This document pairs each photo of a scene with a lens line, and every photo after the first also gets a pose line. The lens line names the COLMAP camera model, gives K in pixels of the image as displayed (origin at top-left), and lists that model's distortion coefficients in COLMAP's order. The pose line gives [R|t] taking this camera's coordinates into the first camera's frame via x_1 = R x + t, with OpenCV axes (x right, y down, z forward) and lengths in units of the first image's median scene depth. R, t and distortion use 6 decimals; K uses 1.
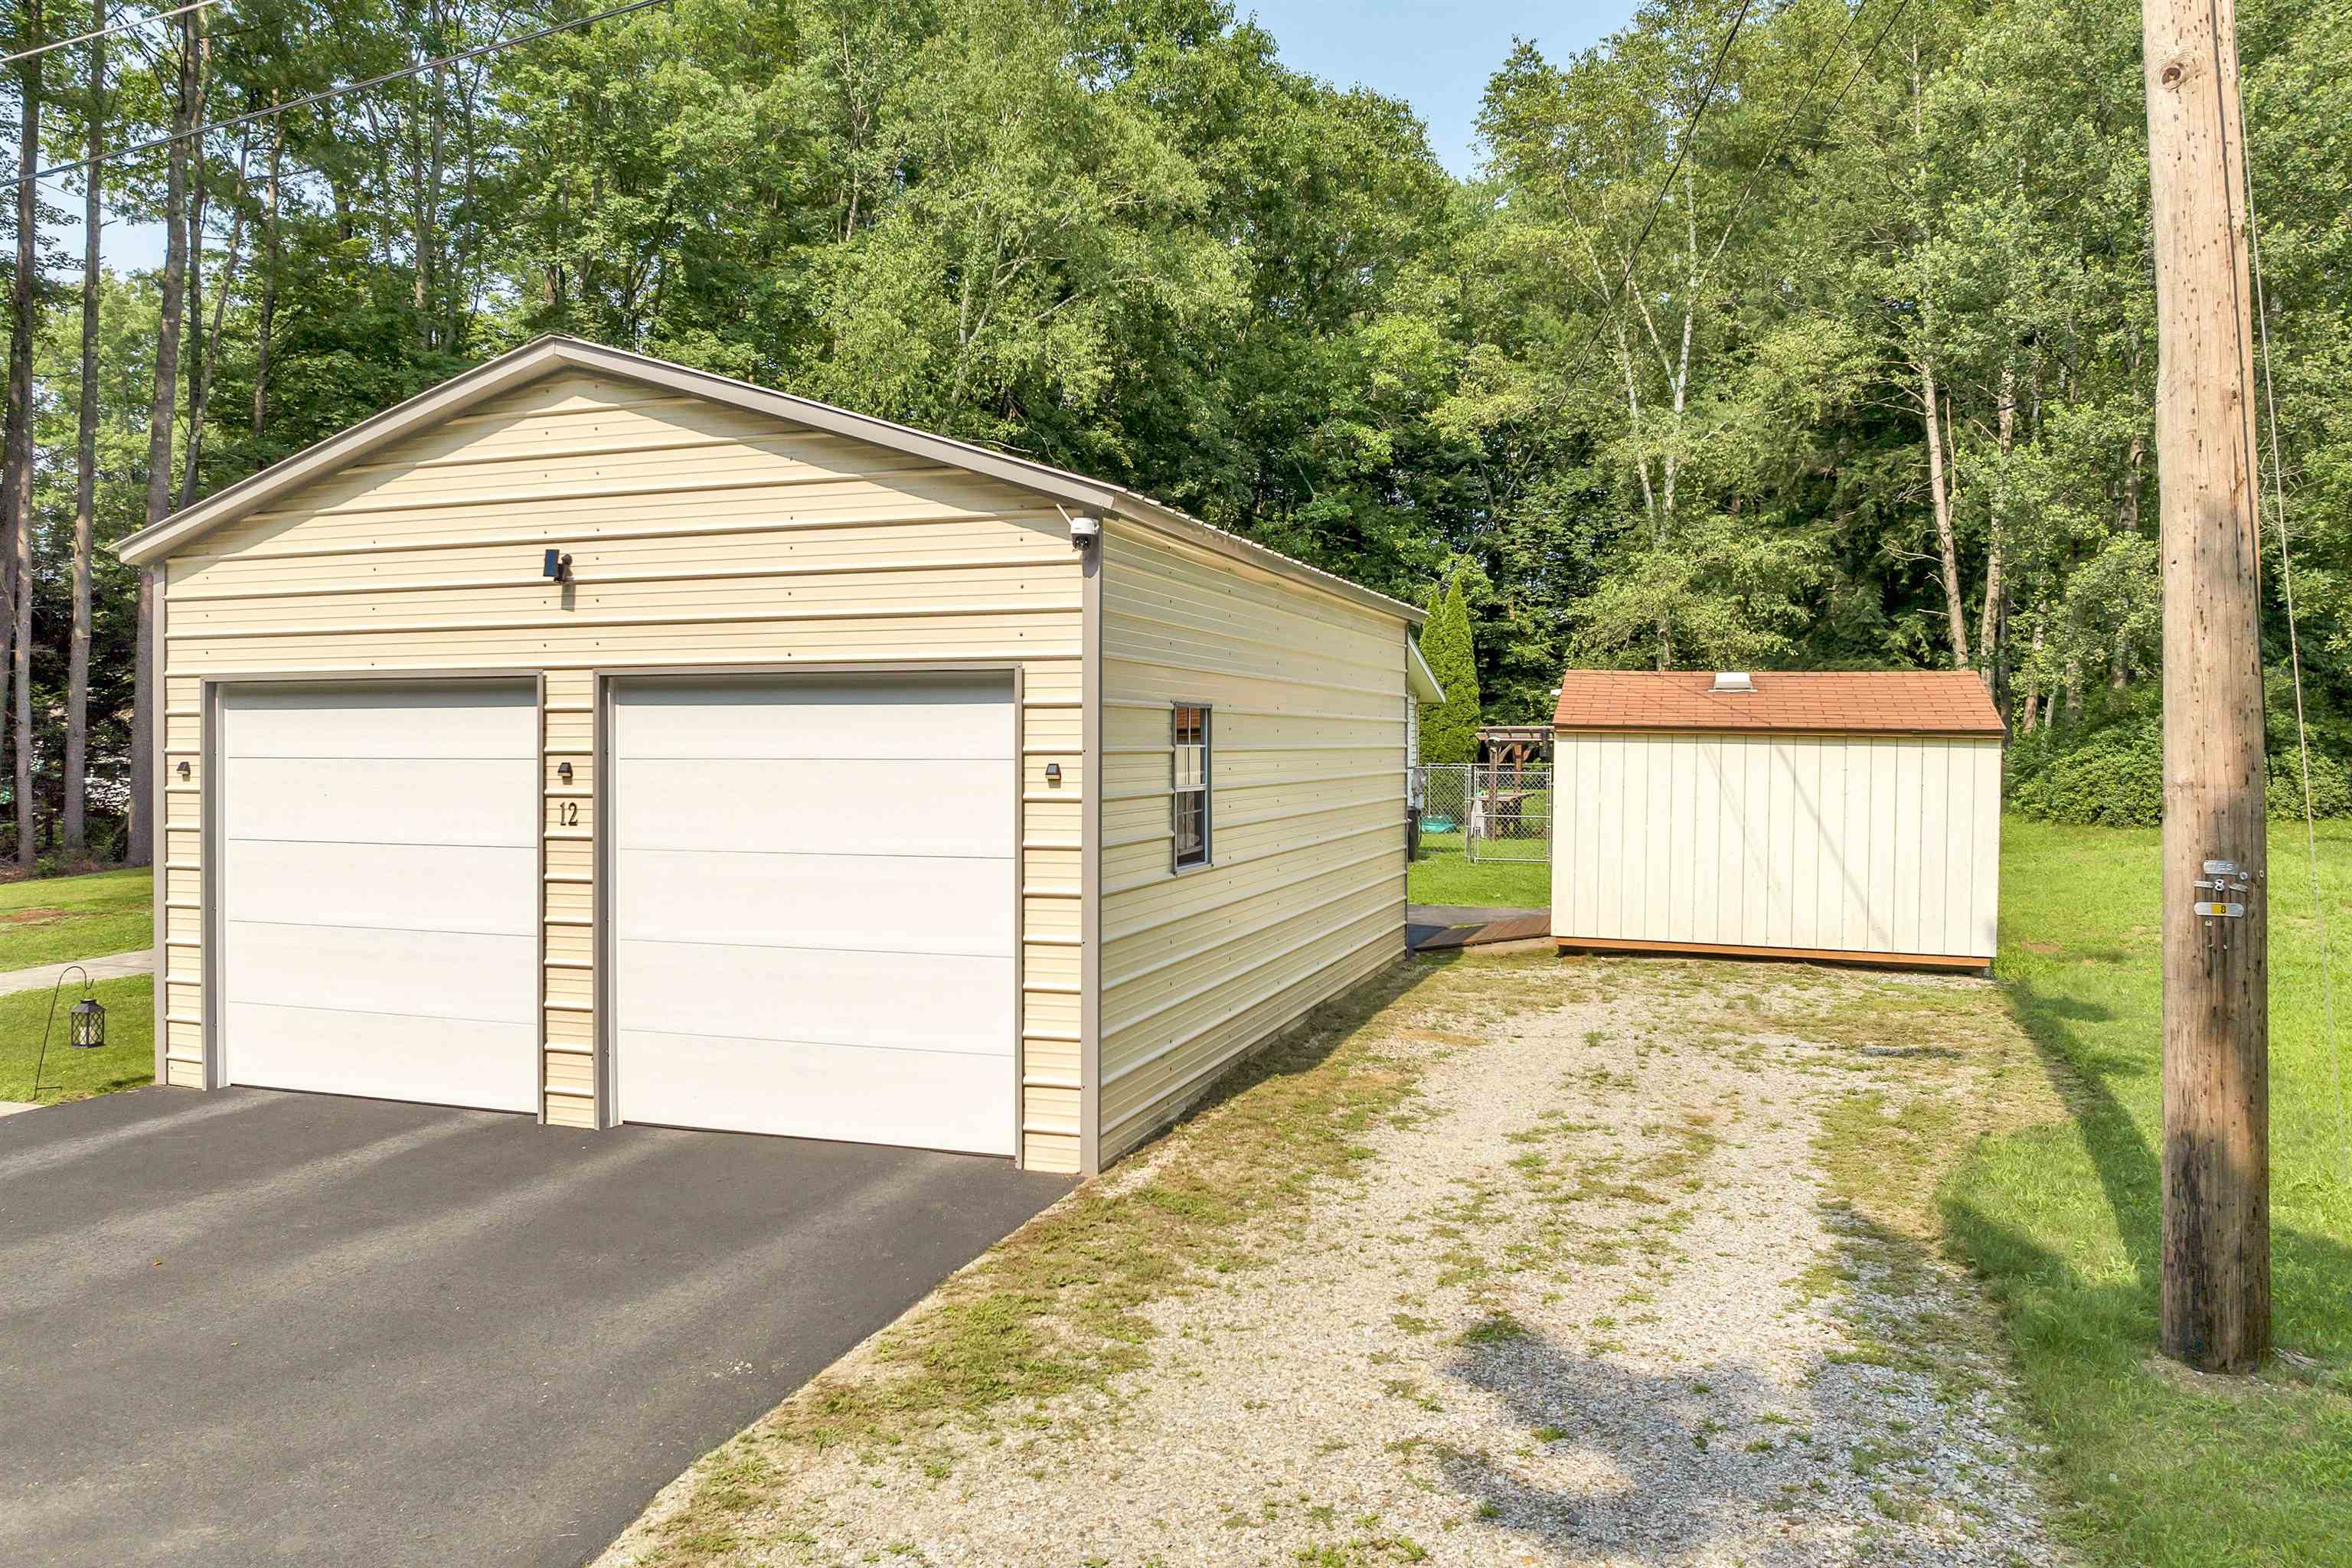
lens RADIAL K [[1620.3, 0, 1176.0], [0, 1620.3, 784.0], [0, 0, 1]] dist [-0.032167, 0.000201]
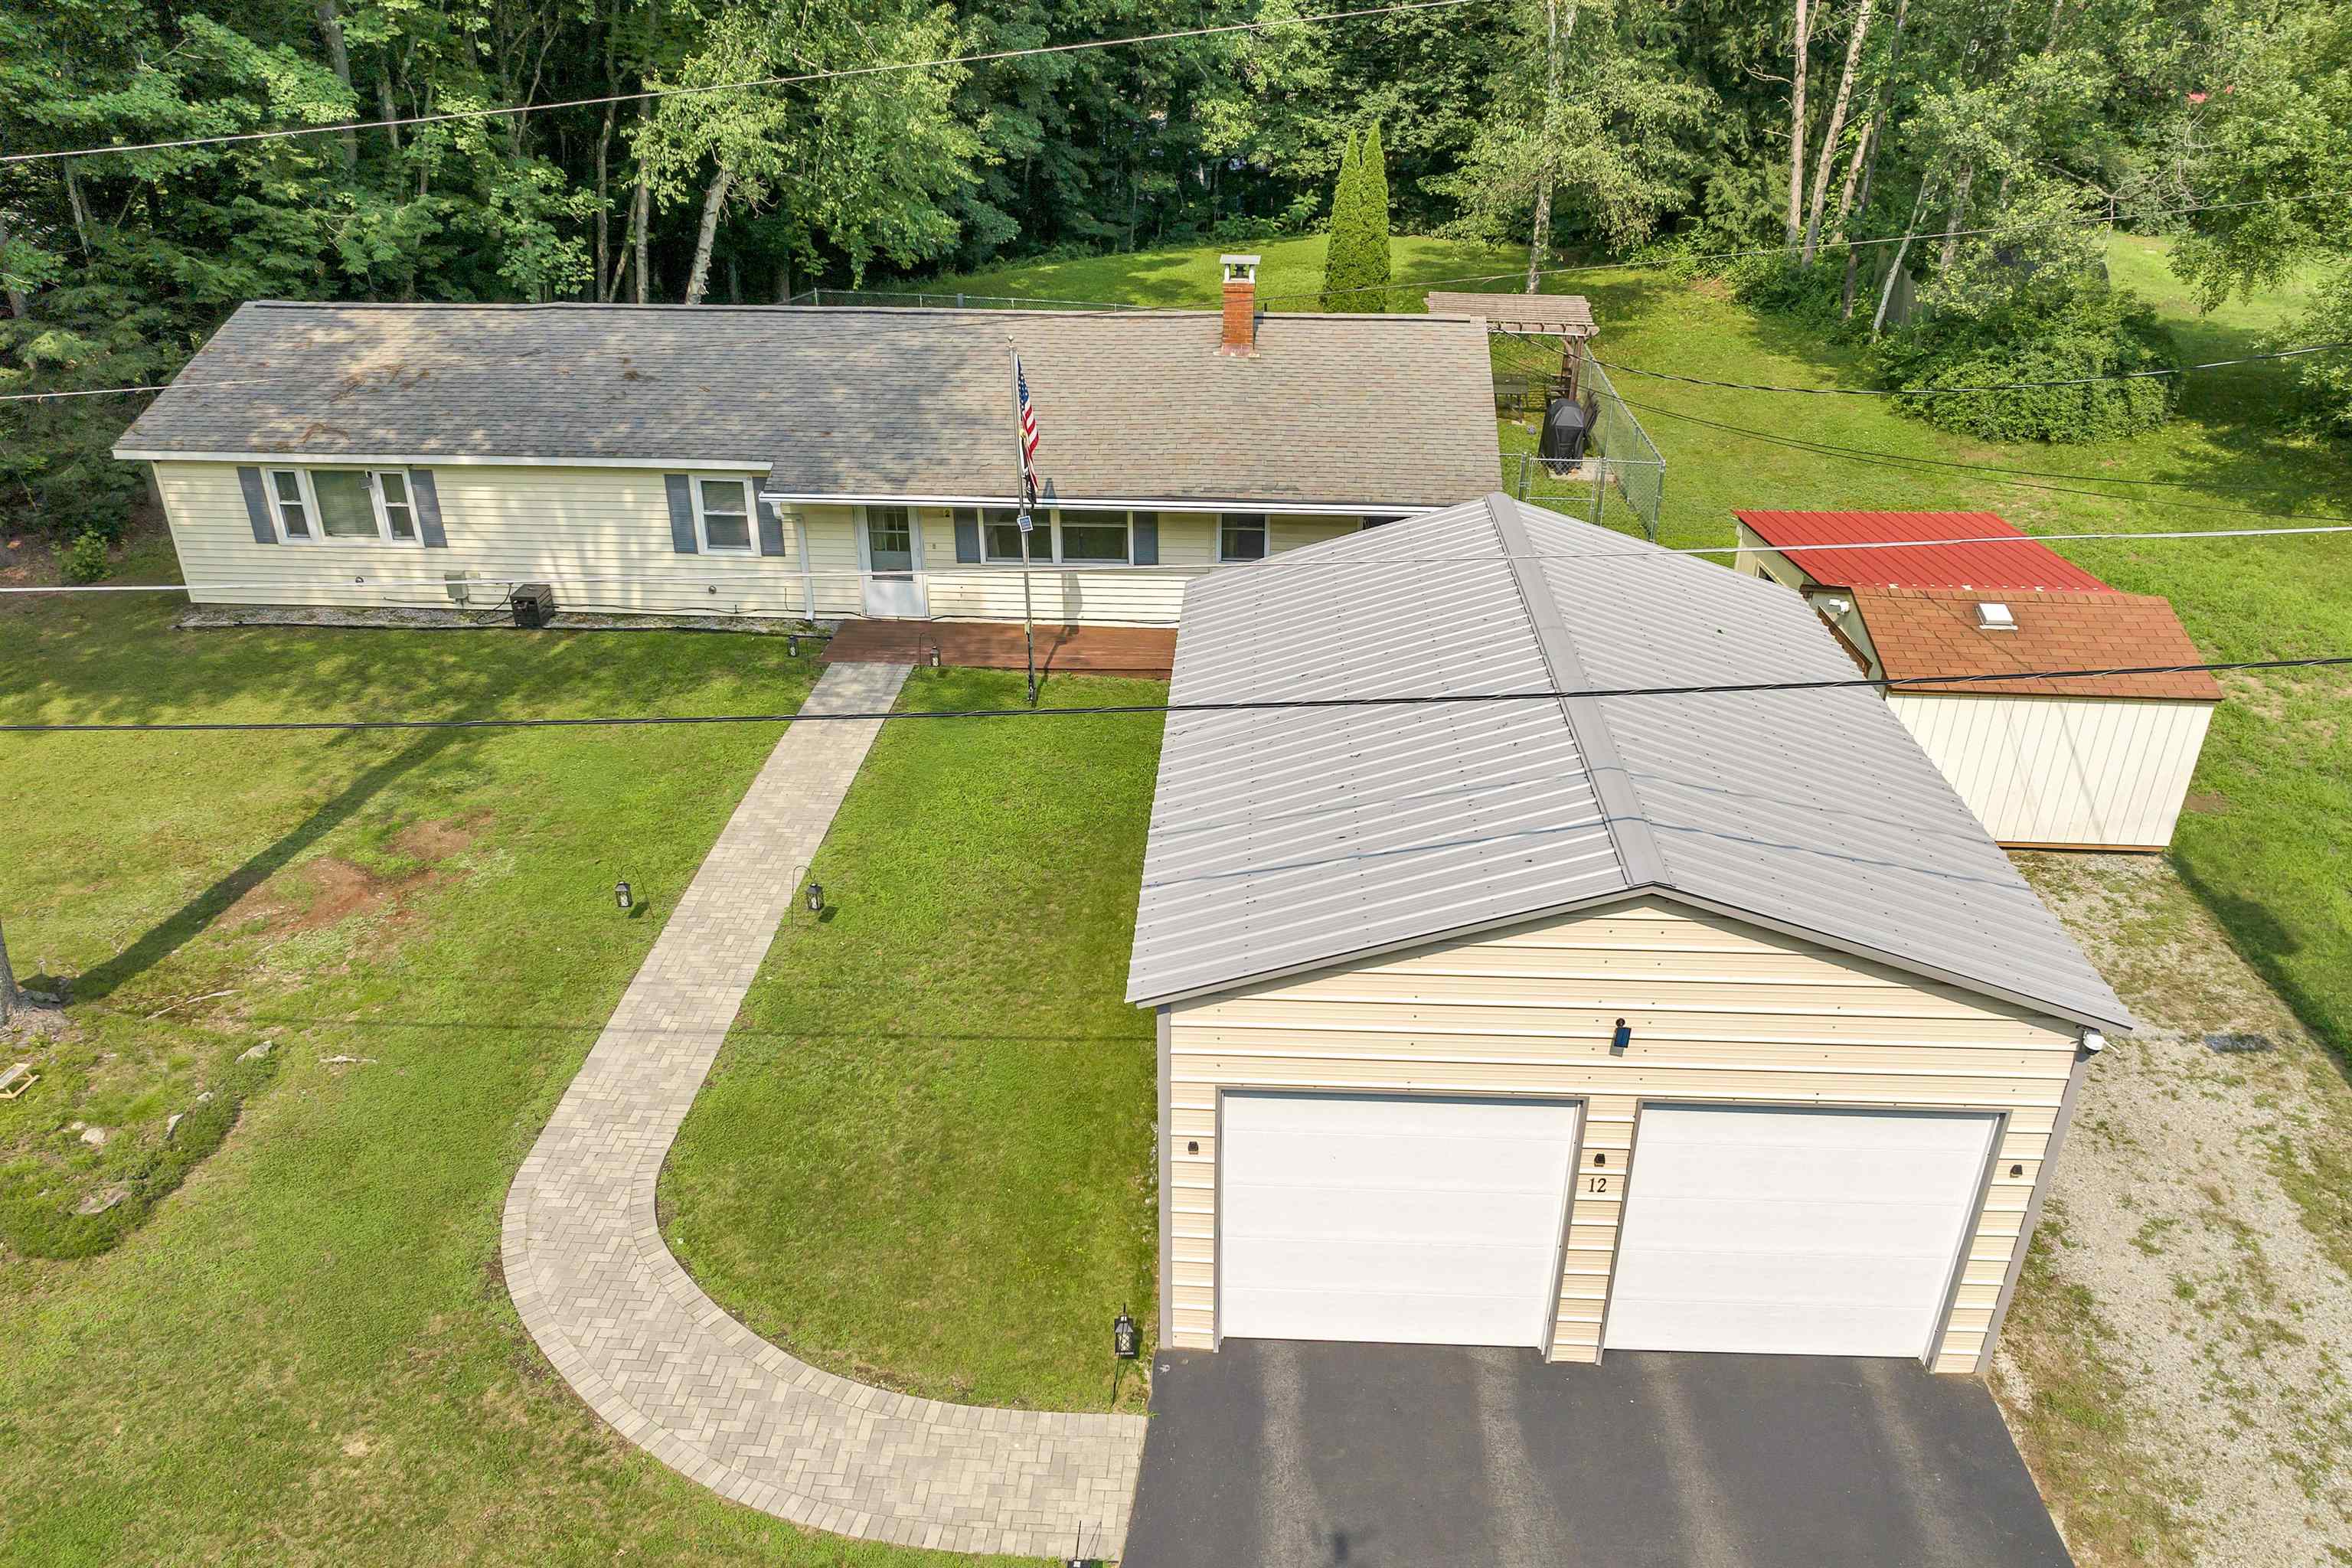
lens RADIAL K [[1620.3, 0, 1176.0], [0, 1620.3, 784.0], [0, 0, 1]] dist [-0.032167, 0.000201]
pose [[0.962150, -0.124342, 0.242501, -1.142906], [0.007067, 0.900929, 0.433910, -0.977481], [-0.272429, -0.415773, 0.867707, 0.123323]]
